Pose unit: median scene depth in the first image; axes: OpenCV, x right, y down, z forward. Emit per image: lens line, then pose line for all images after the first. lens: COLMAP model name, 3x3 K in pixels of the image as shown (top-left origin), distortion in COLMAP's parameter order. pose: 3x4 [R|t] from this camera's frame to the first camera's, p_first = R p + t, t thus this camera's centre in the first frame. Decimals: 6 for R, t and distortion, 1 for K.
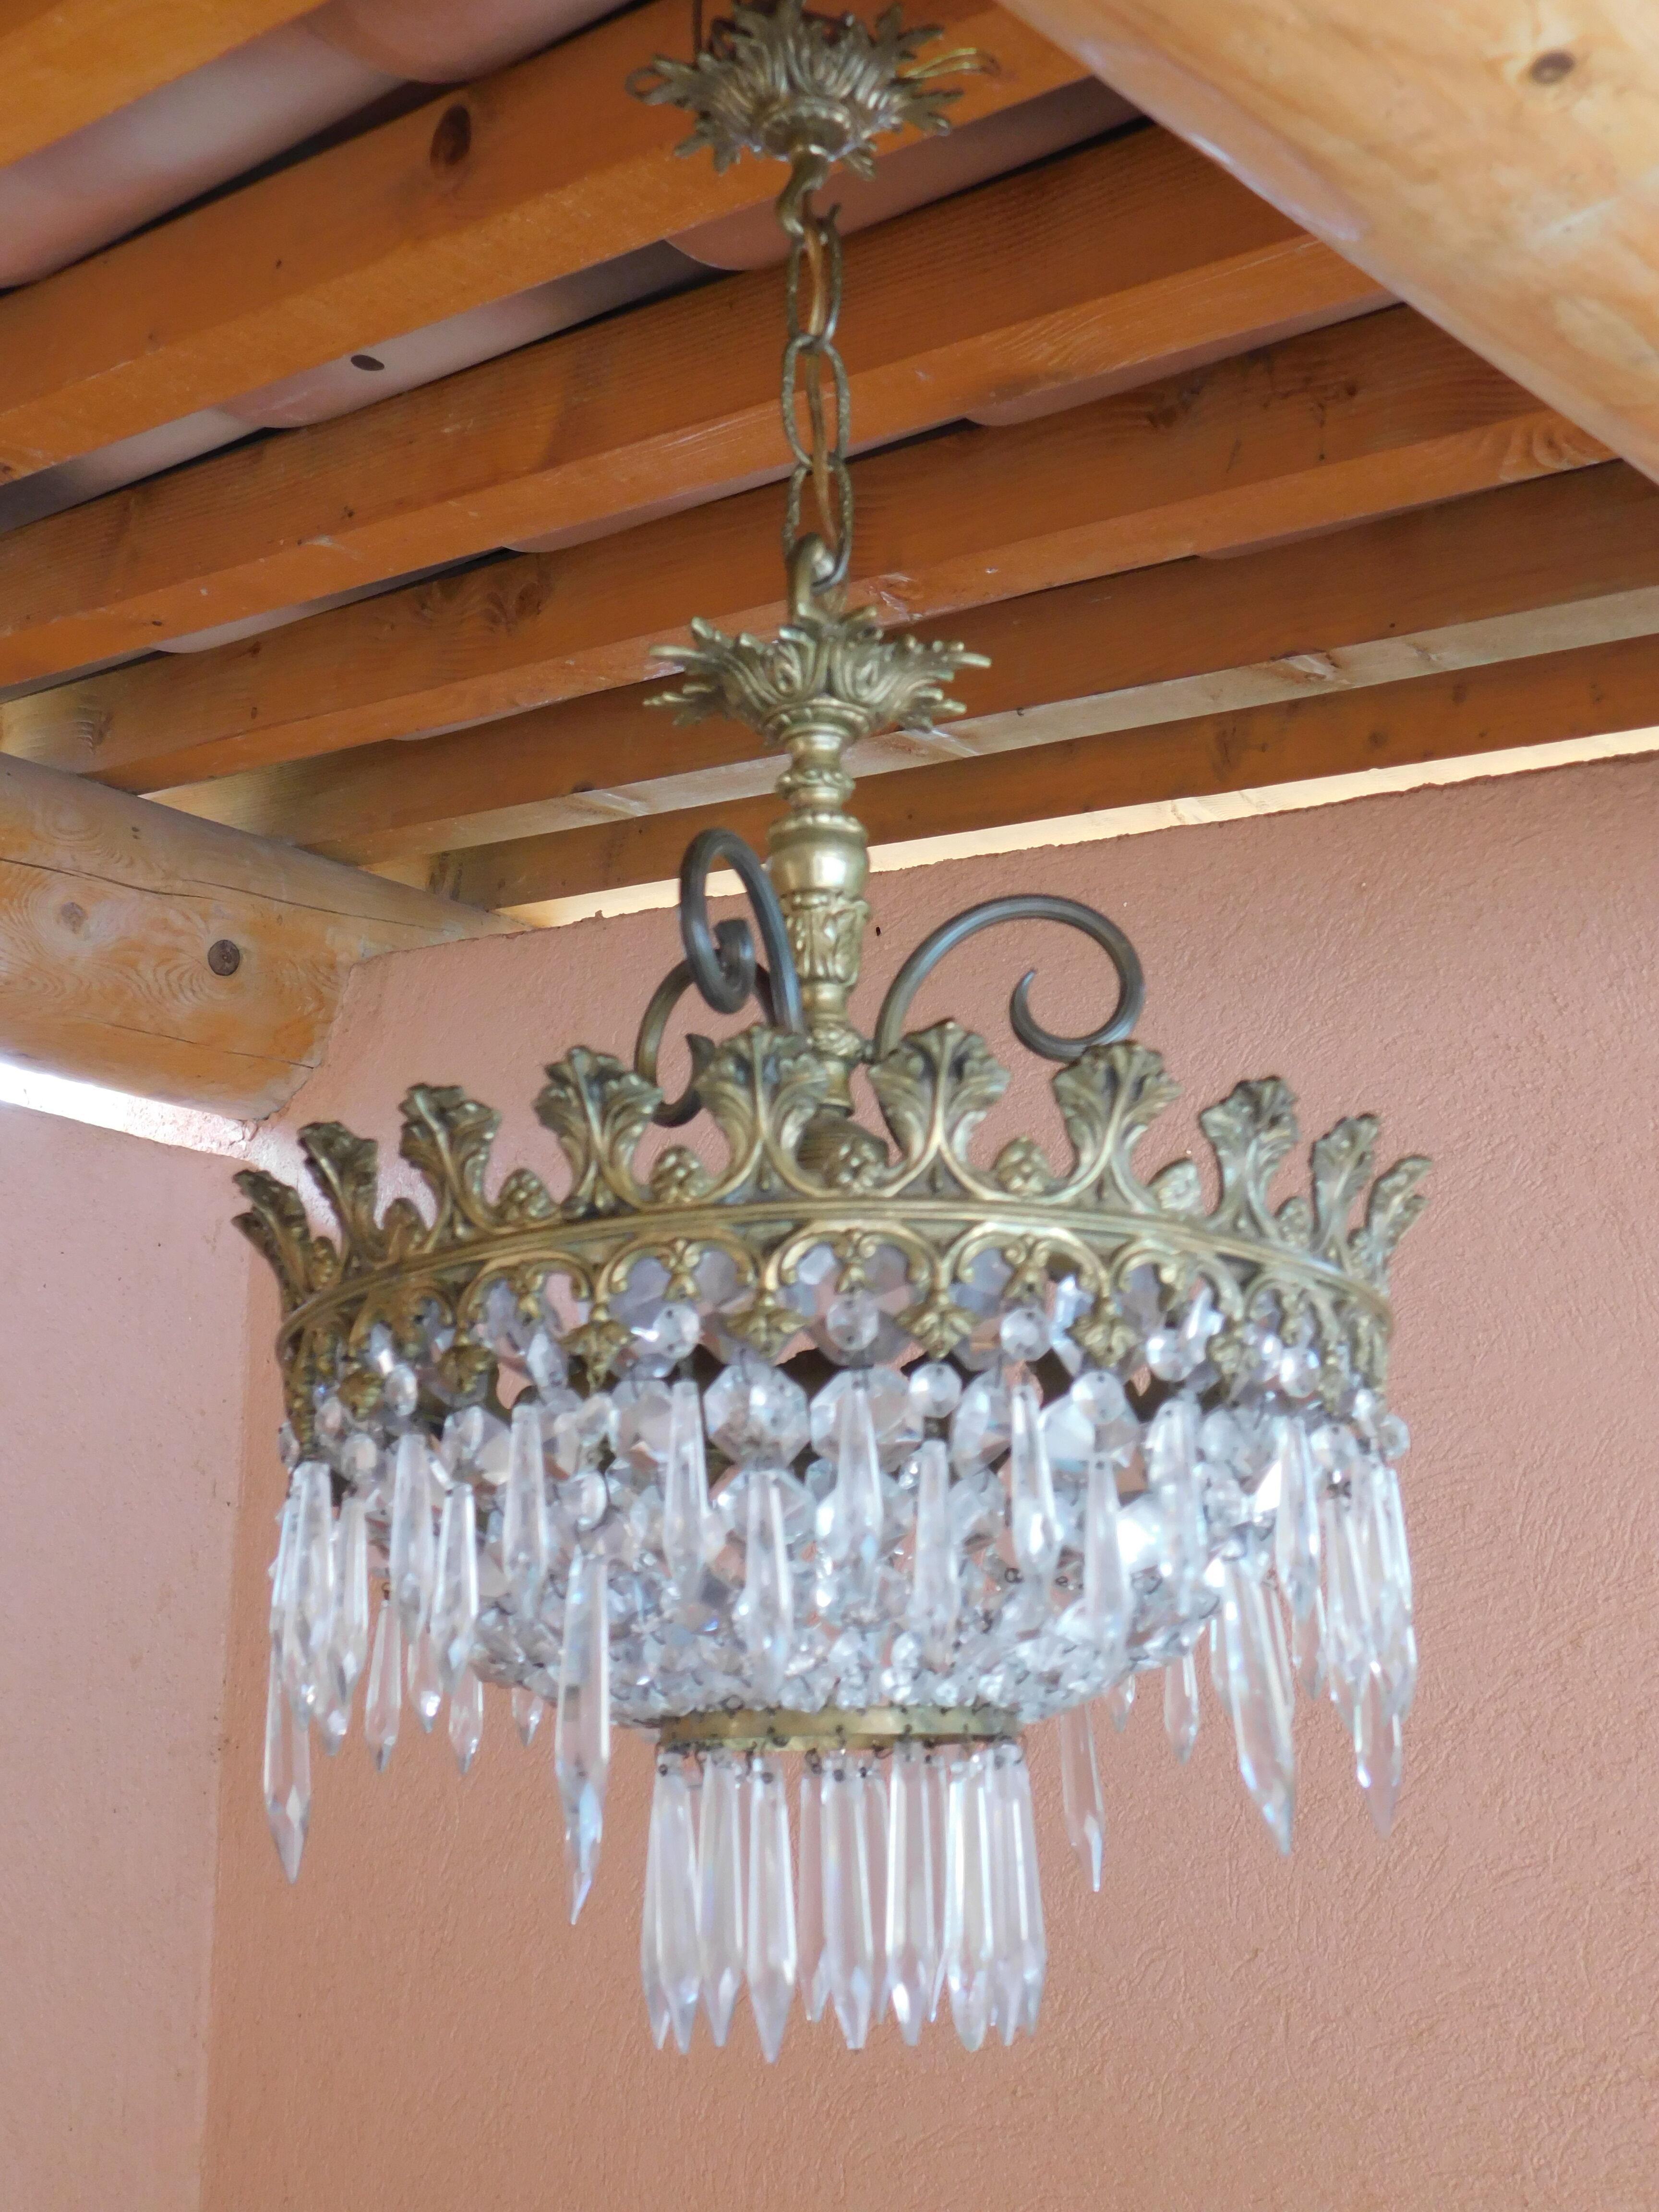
lens RADIAL K [[2942.0, 0, 809.5], [0, 2942.0, 1085.2], [0, 0, 1]] dist [-0.005725, 0.000000]
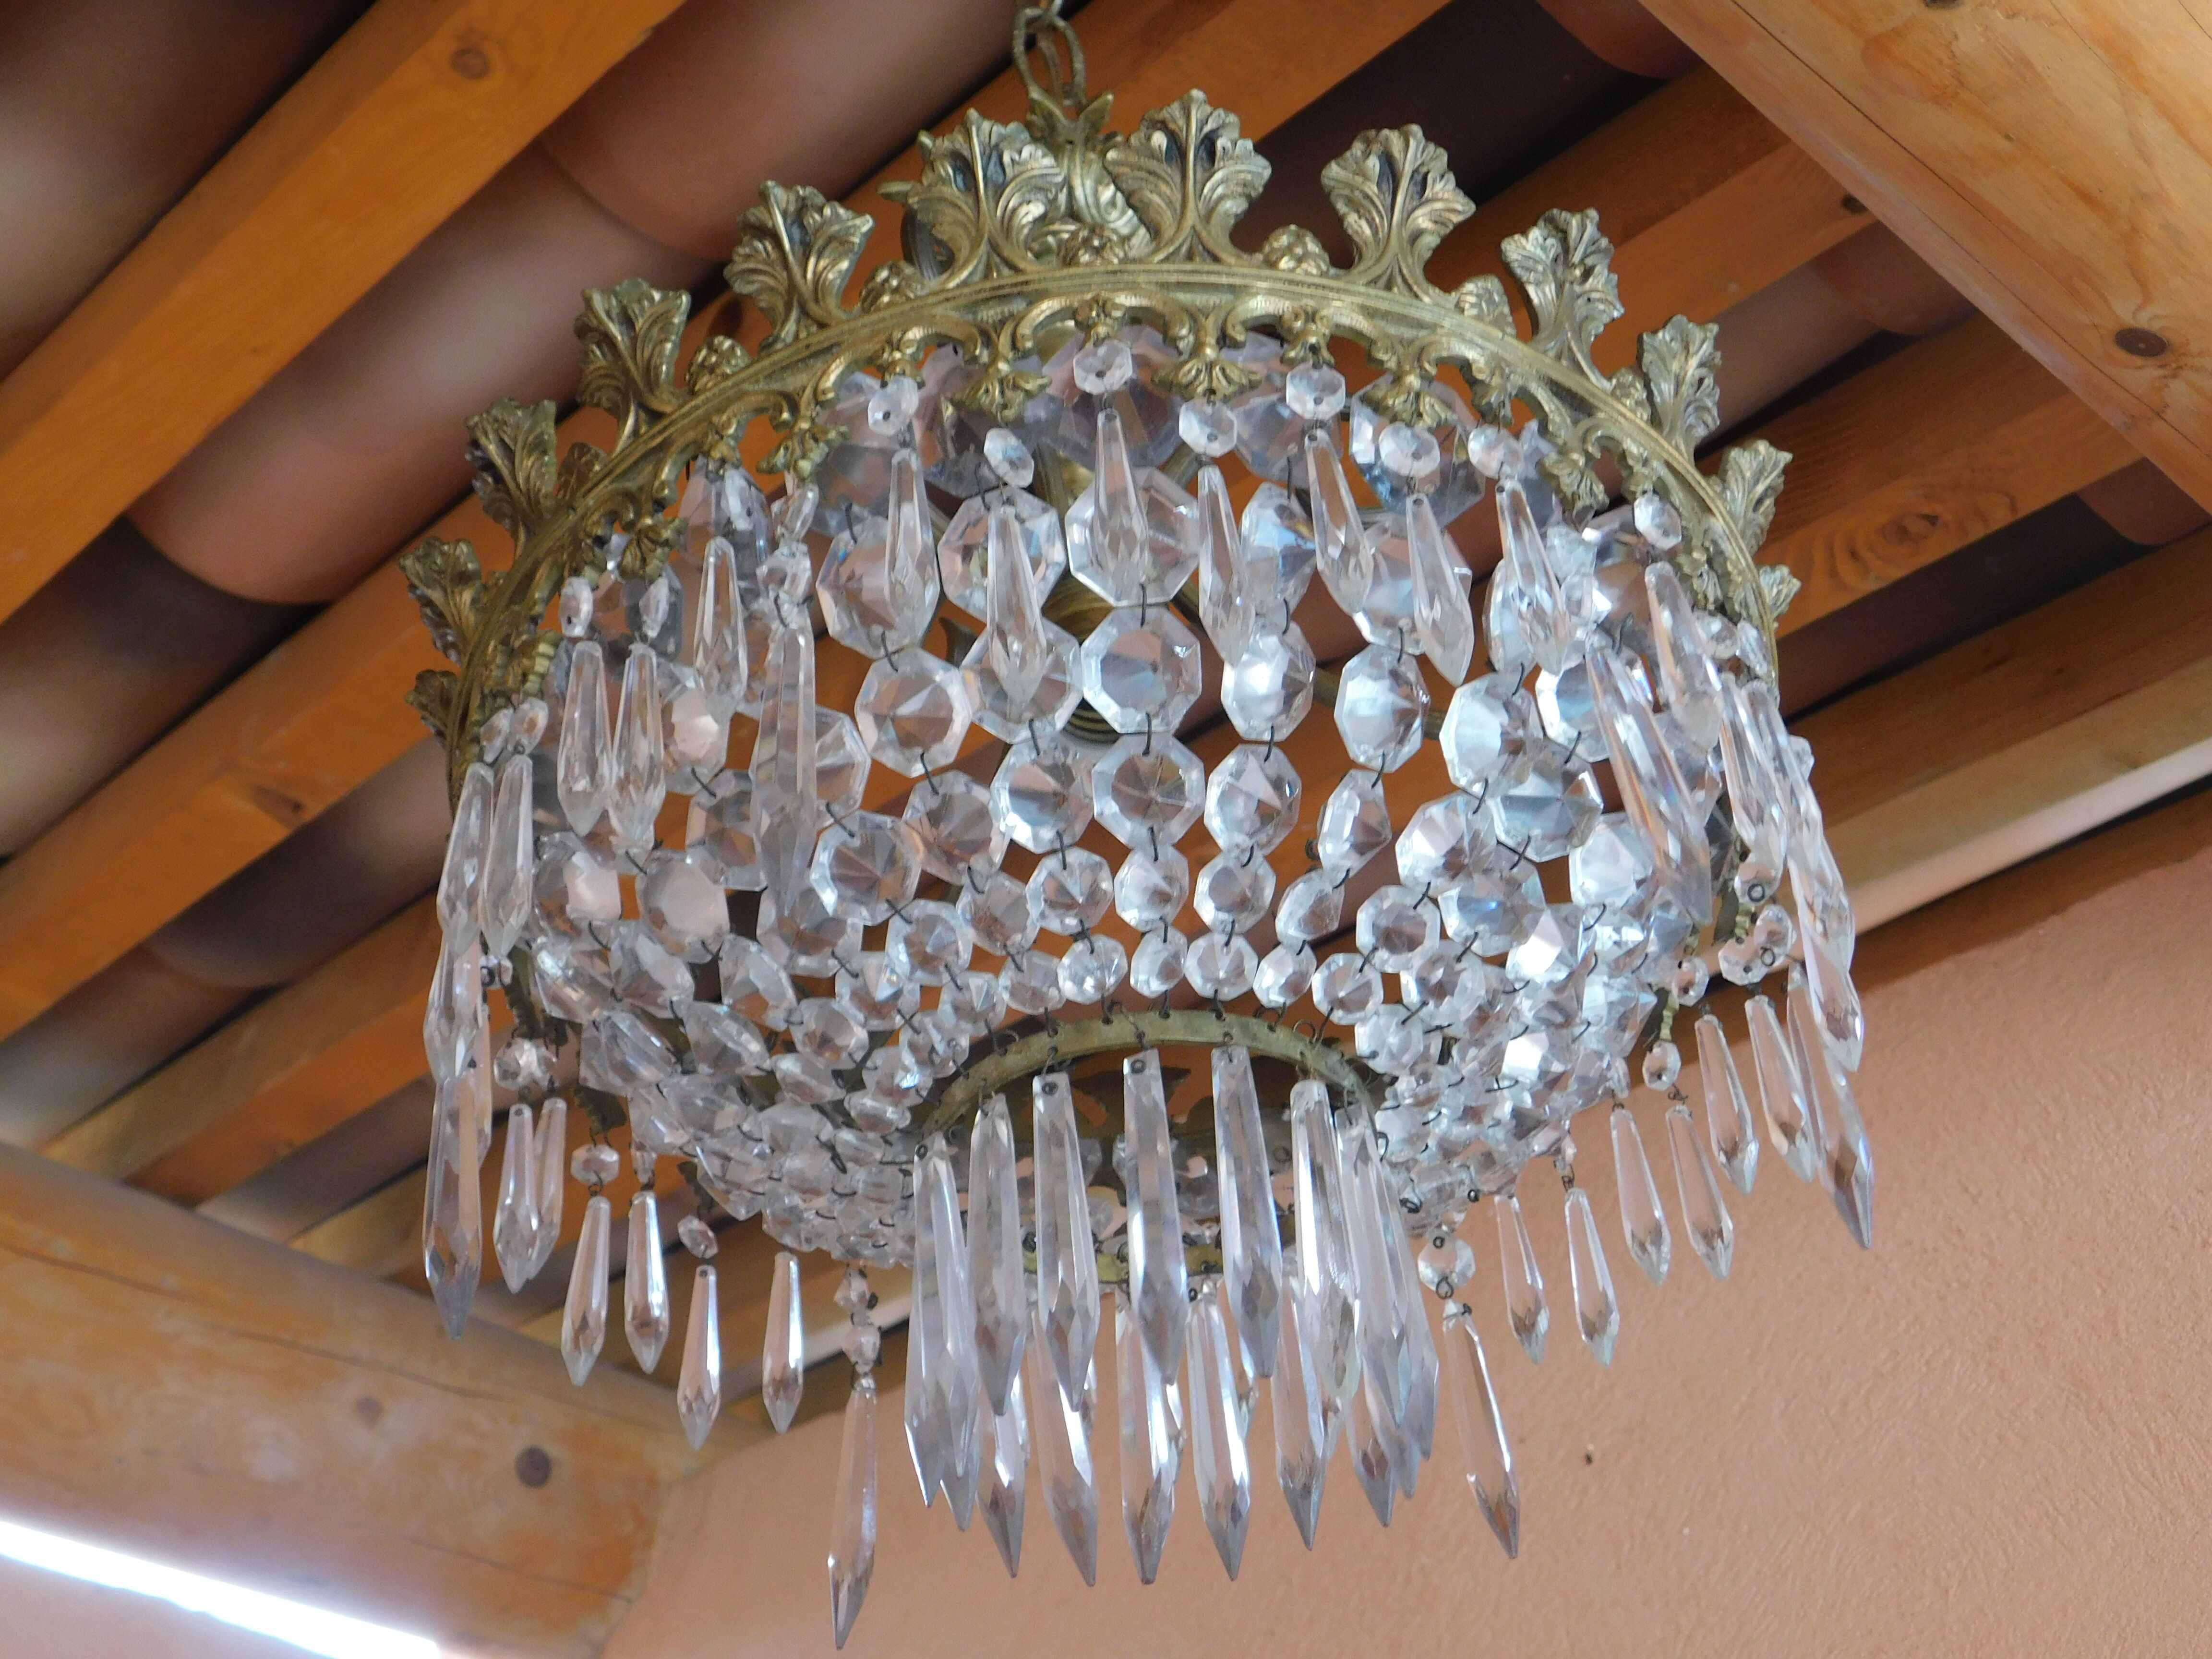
lens RADIAL K [[2942.0, 0, 1116.3], [0, 2942.0, 826.5], [0, 0, 1]] dist [-0.005725, 0.000000]
pose [[0.997184, -0.074751, -0.006108, 0.011090], [0.066355, 0.917272, -0.392693, 0.417551], [0.034957, 0.391182, 0.919649, 0.225460]]
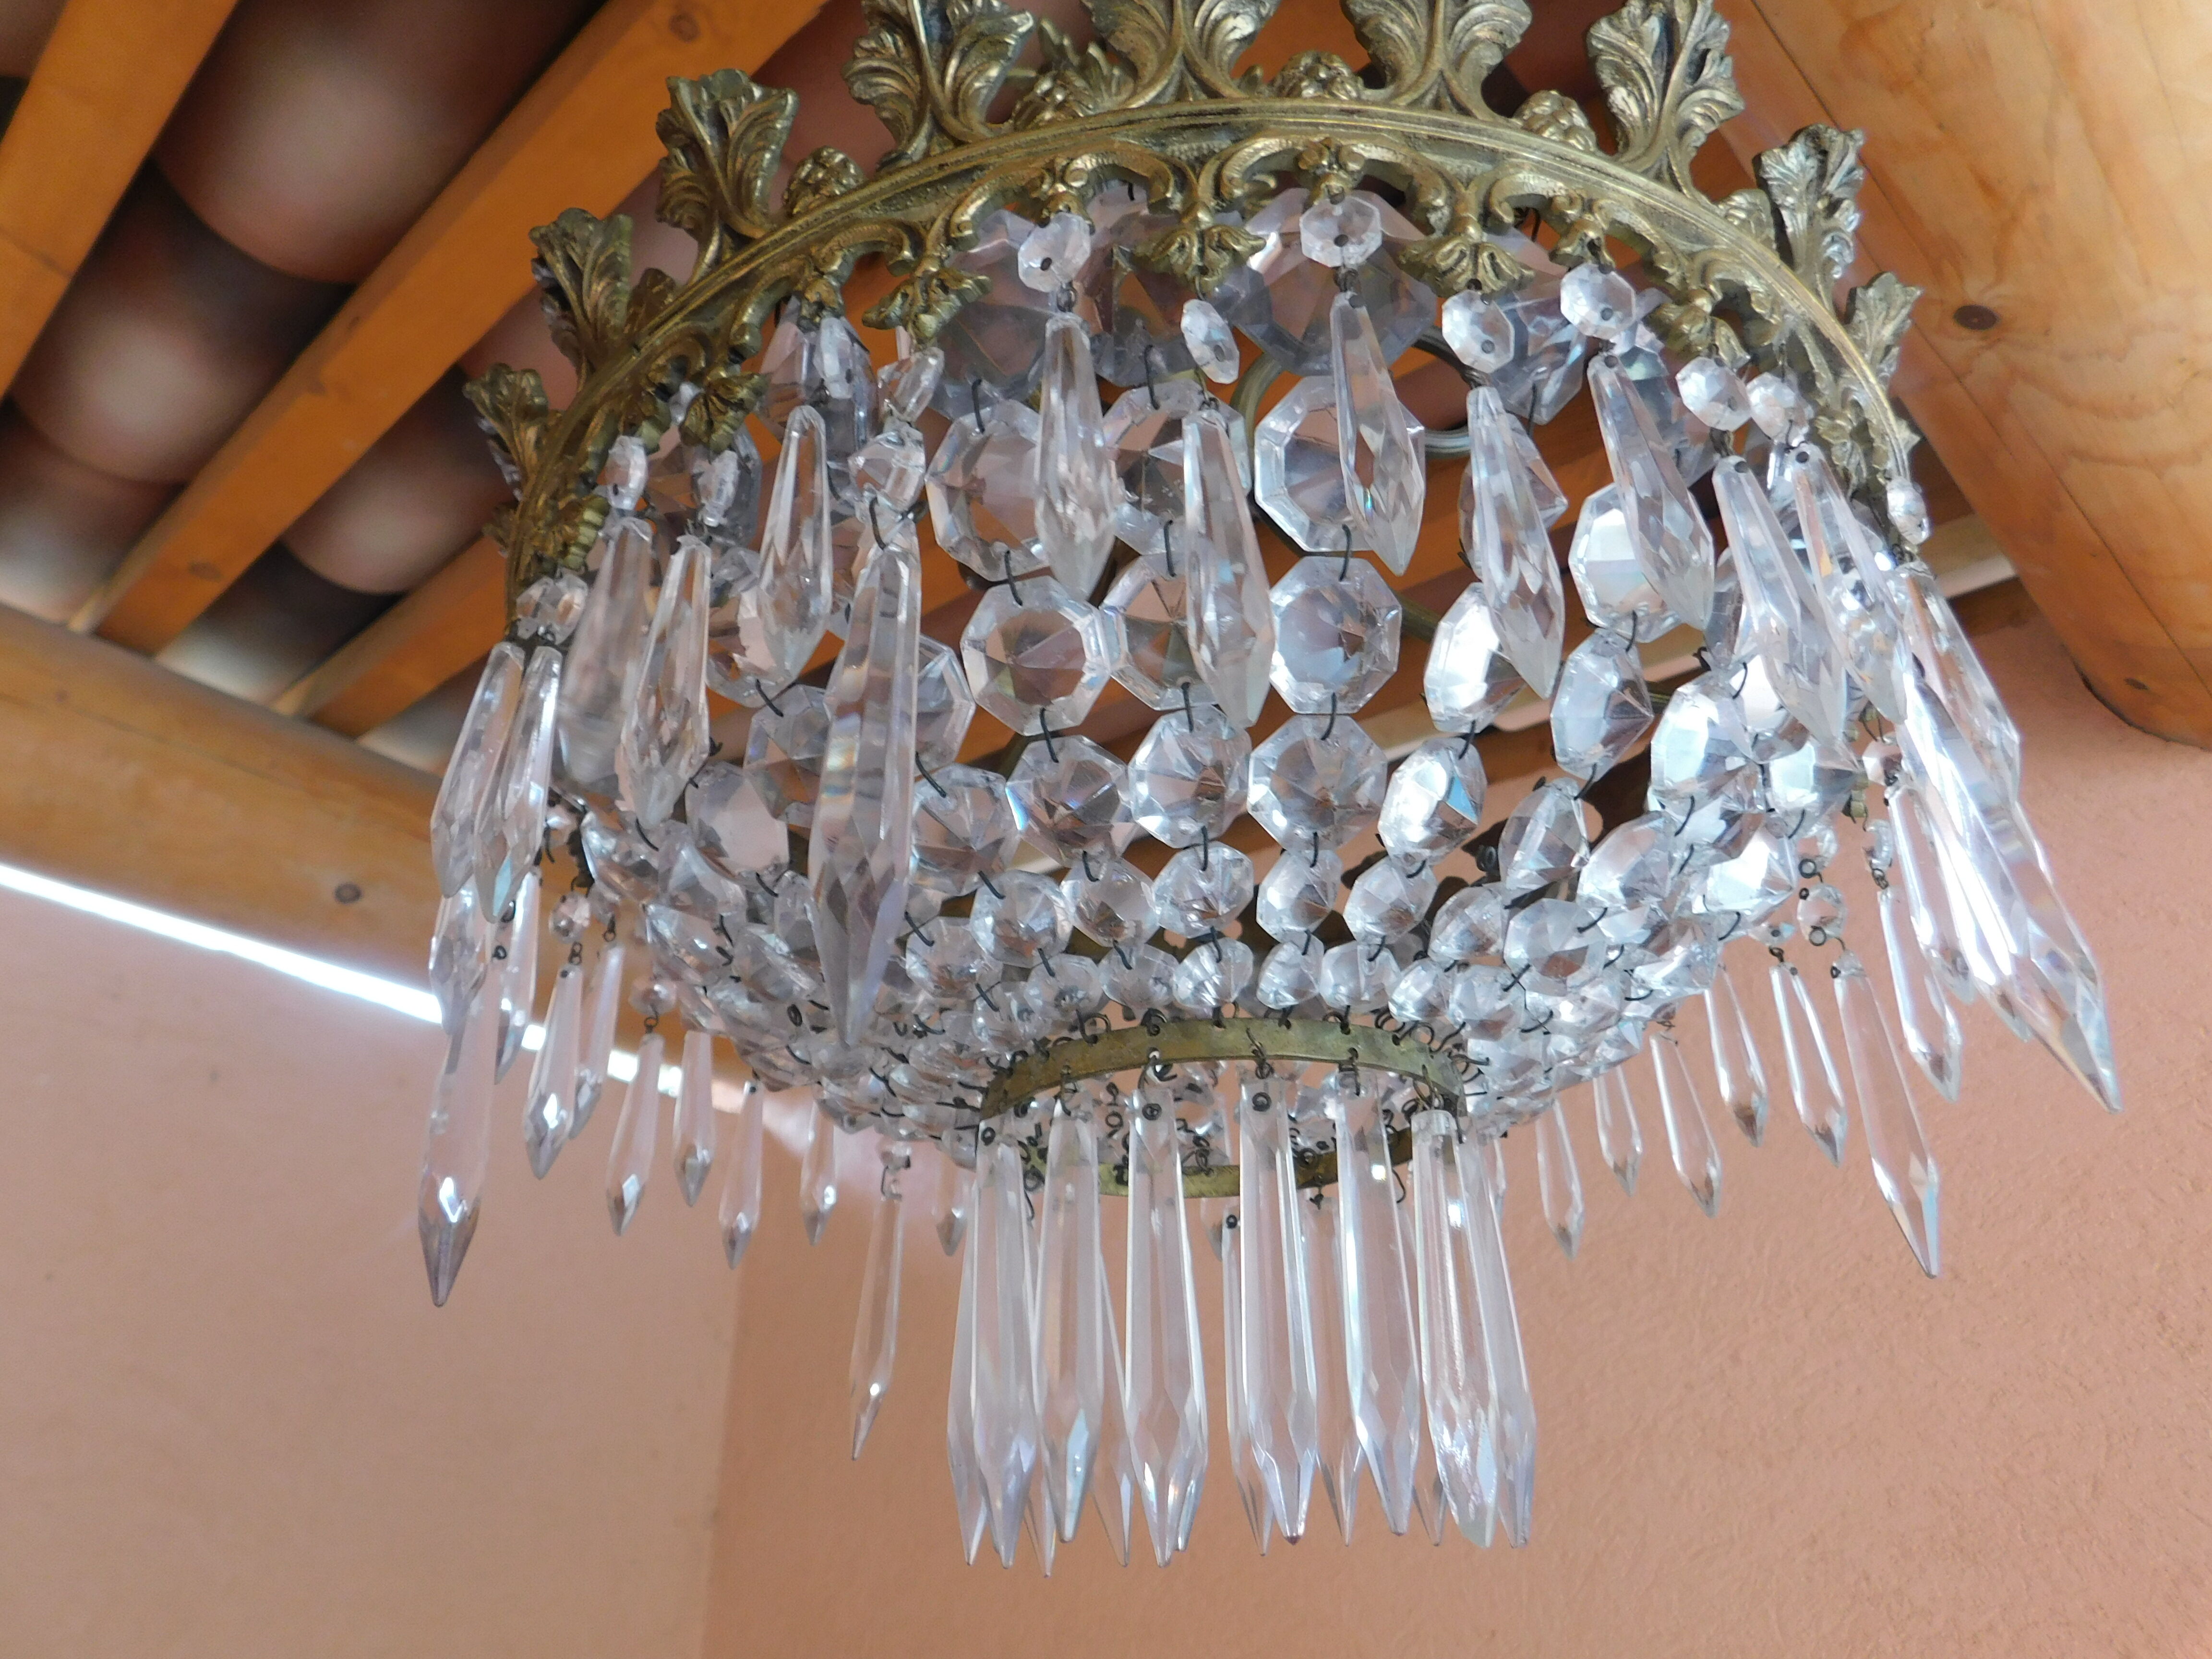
lens RADIAL K [[1642.2, 0, 1122.9], [0, 1642.2, 865.2], [0, 0, 1]] dist [-0.088242, 0.012899]
pose [[0.998675, 0.019108, 0.047779, -0.035335], [-0.008418, 0.976658, -0.214637, 0.225949], [-0.050765, 0.213951, 0.975524, 0.551479]]
